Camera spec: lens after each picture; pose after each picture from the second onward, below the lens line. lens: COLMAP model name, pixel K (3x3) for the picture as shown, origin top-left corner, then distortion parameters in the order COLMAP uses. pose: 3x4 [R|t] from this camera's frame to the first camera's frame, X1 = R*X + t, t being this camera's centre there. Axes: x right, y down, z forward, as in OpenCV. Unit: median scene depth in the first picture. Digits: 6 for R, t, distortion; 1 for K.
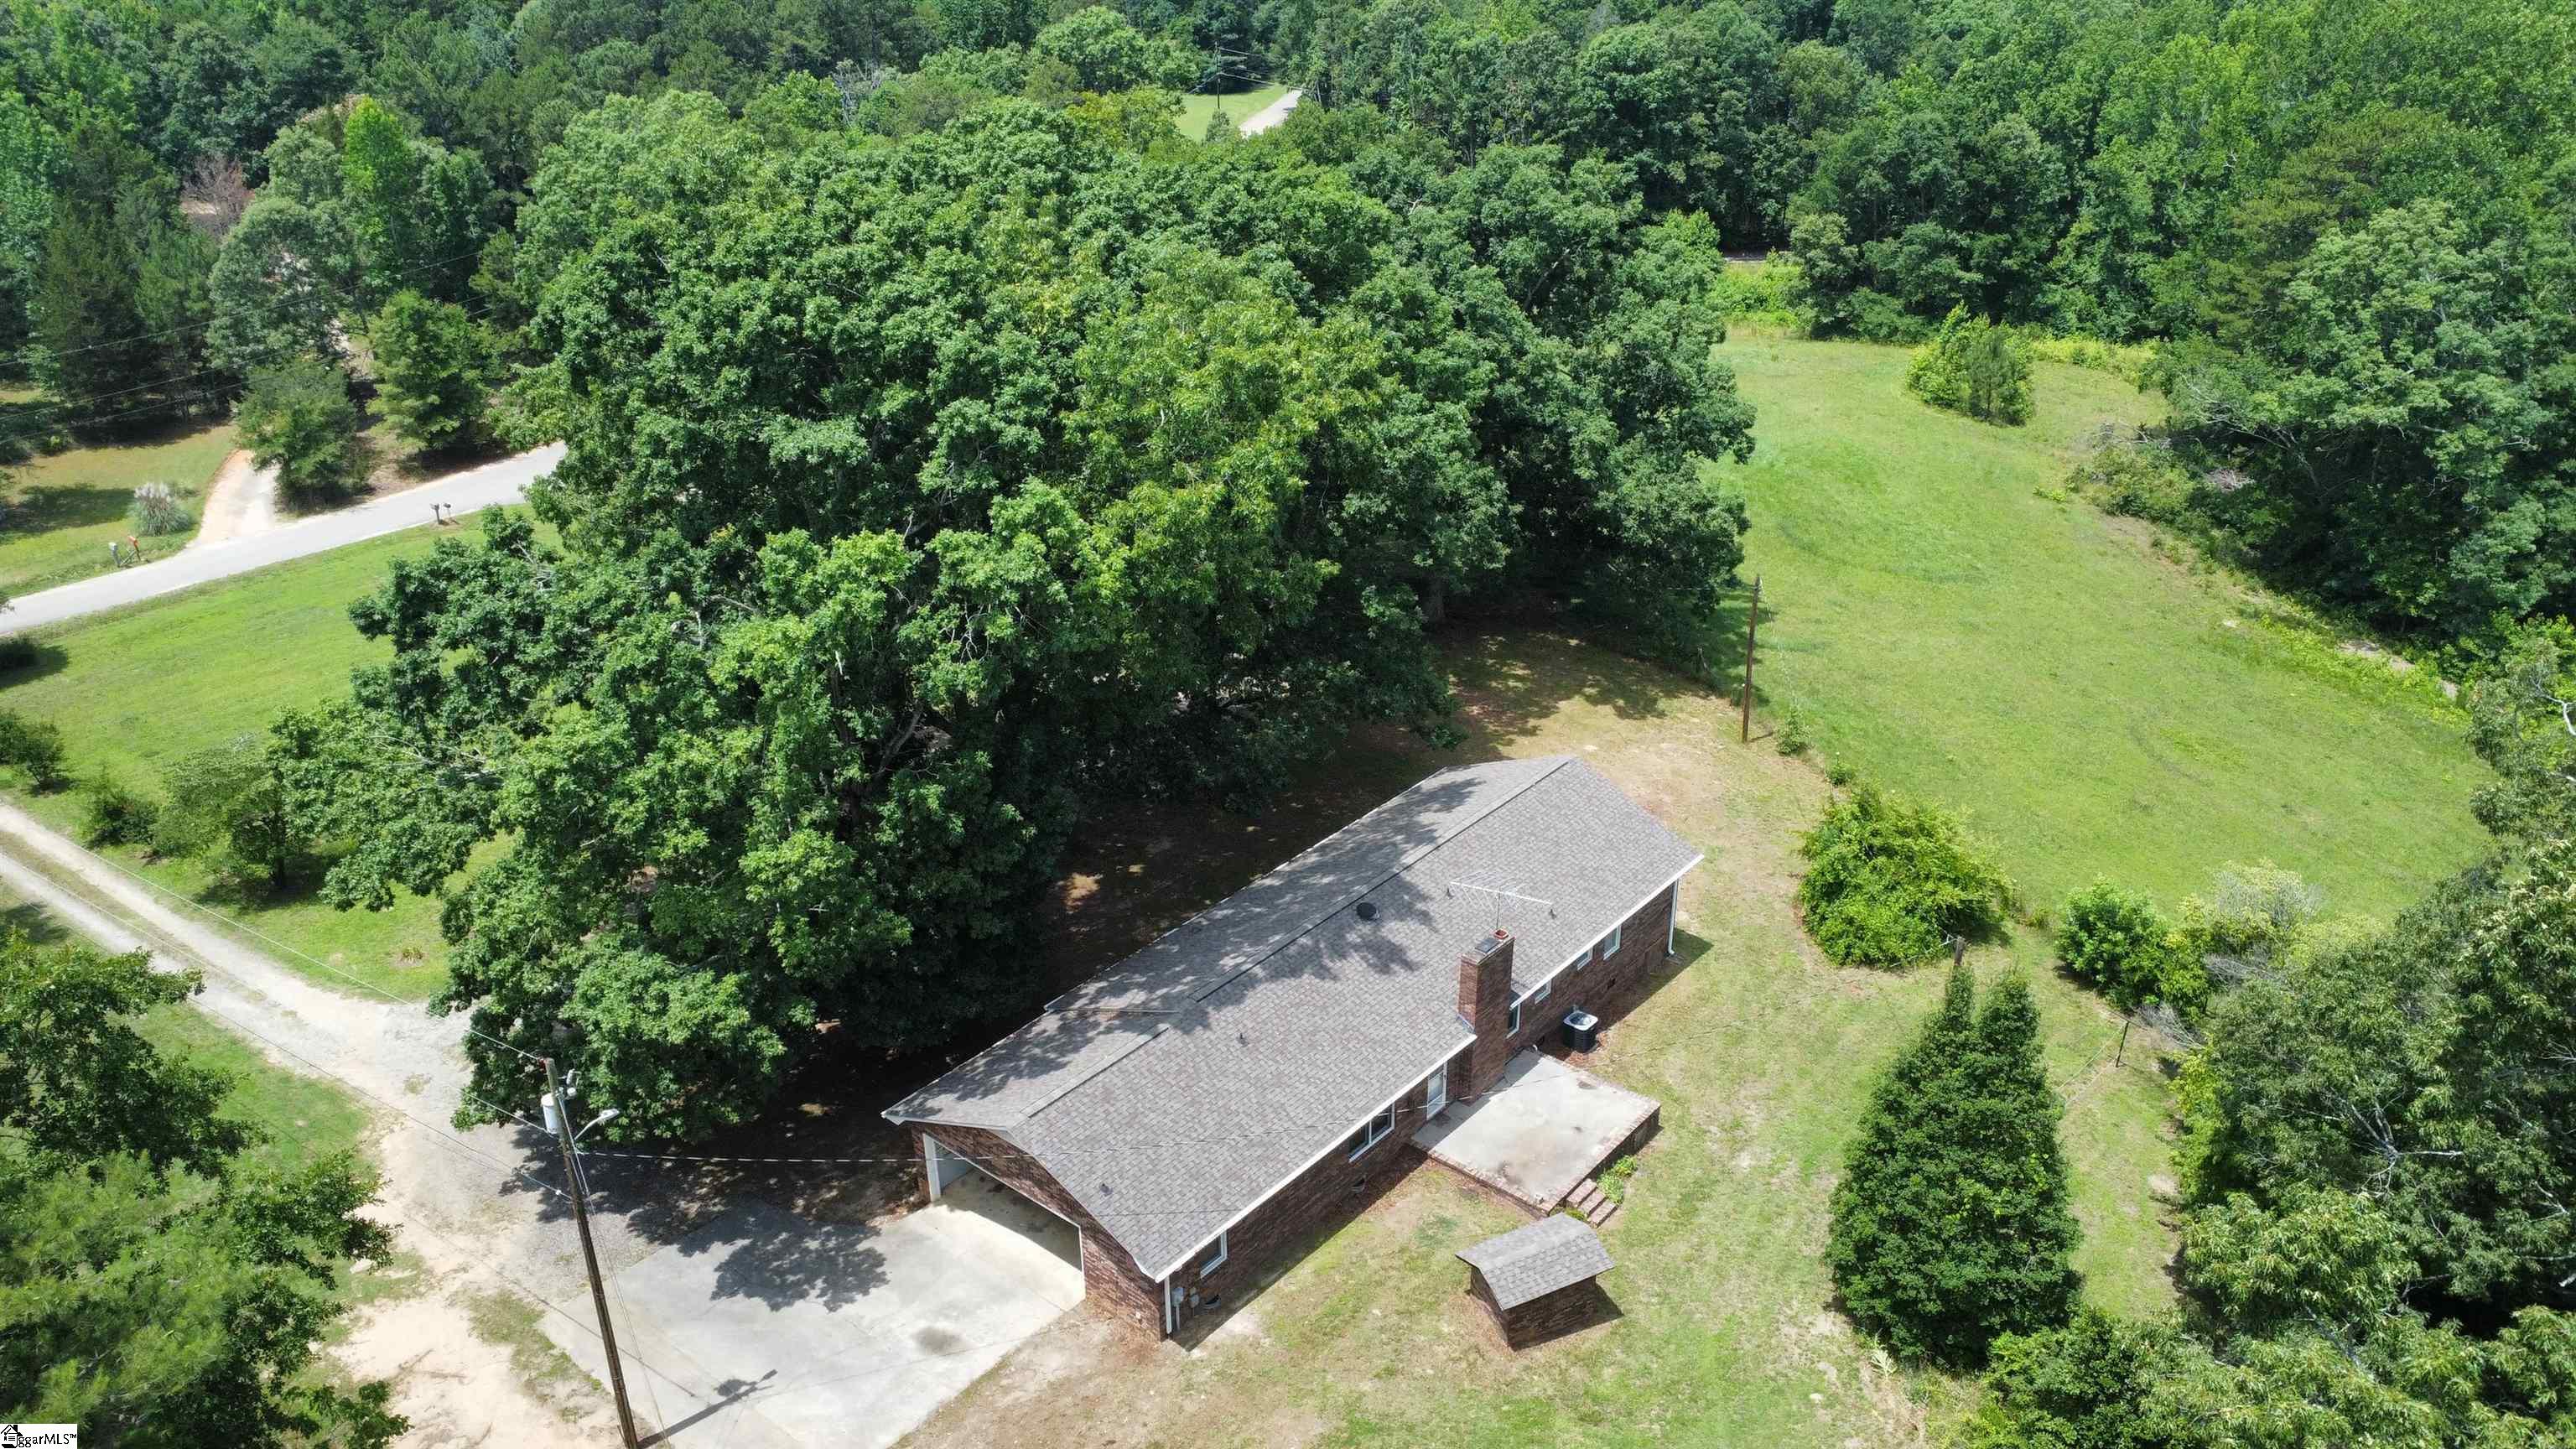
lens RADIAL K [[1916.7, 0, 1249.7], [0, 1916.7, 728.0], [0, 0, 1]] dist [-0.215143, 0.465682]
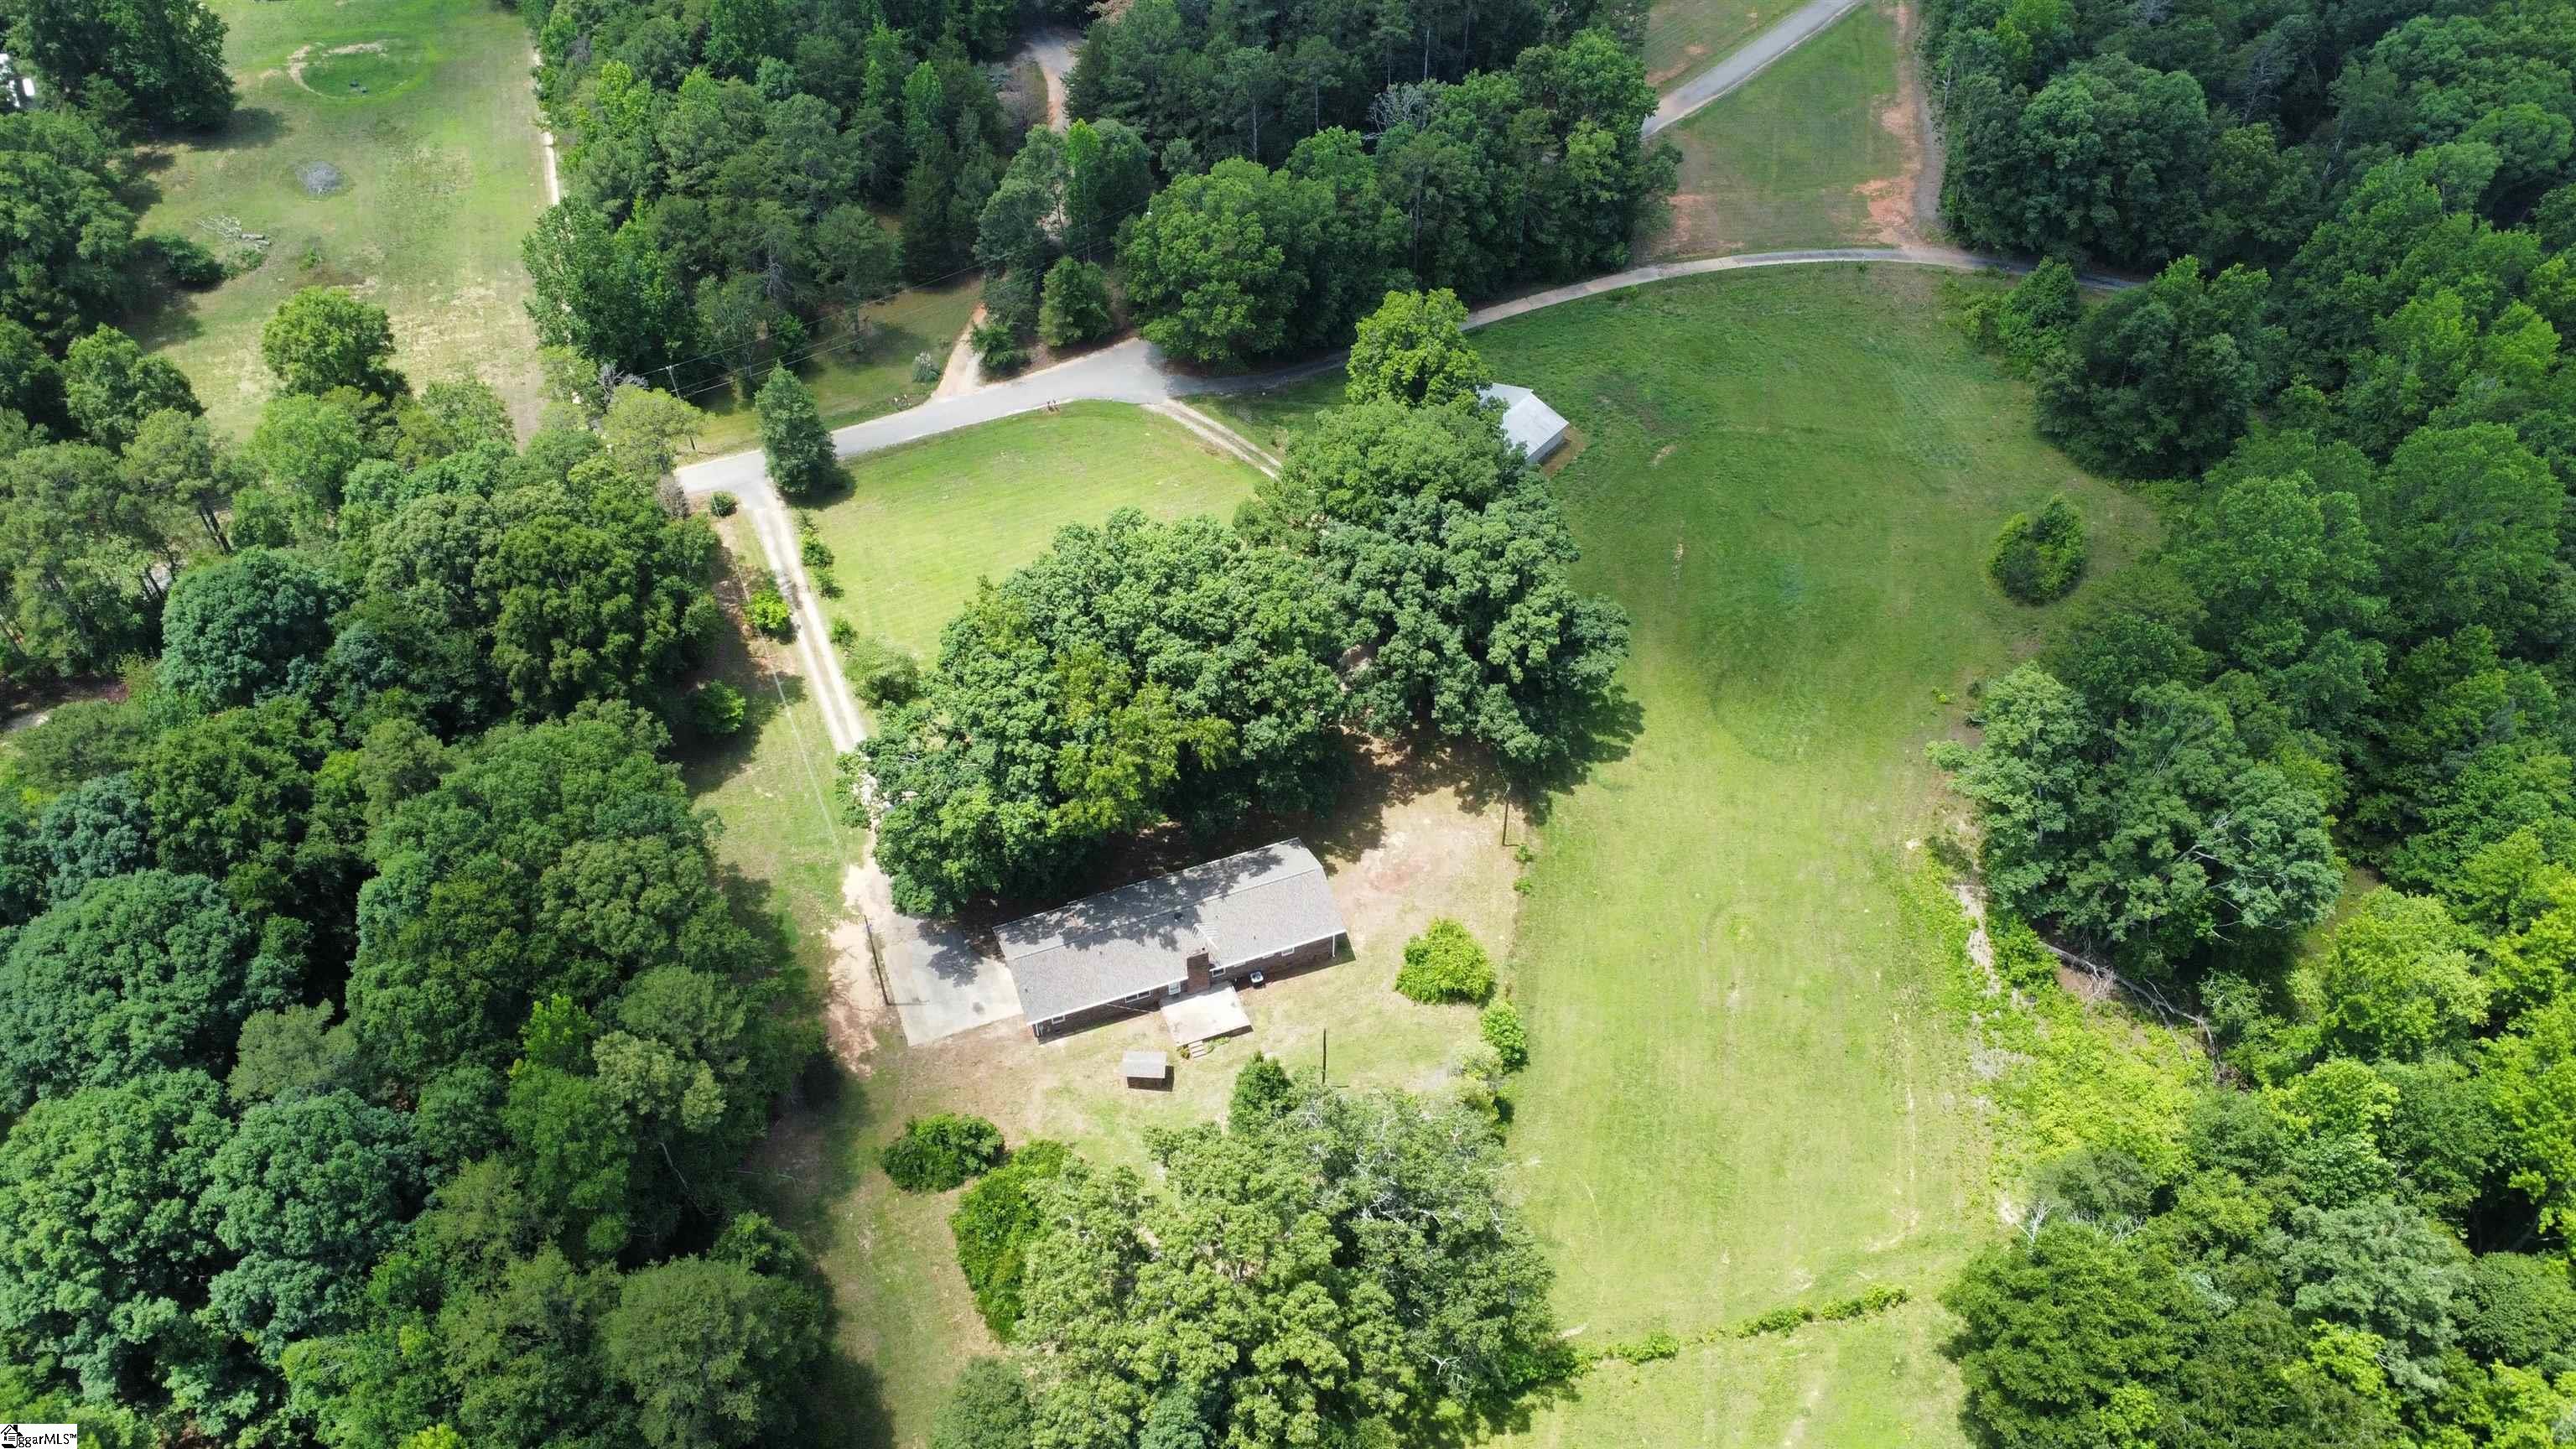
lens RADIAL K [[1917.9, 0, 1263.6], [0, 1917.9, 737.4], [0, 0, 1]] dist [-0.134730, 0.213732]
pose [[0.874164, 0.355901, -0.330410, 0.963506], [-0.215658, 0.894103, 0.392520, -1.209773], [0.435119, -0.271871, 0.858346, -1.193270]]
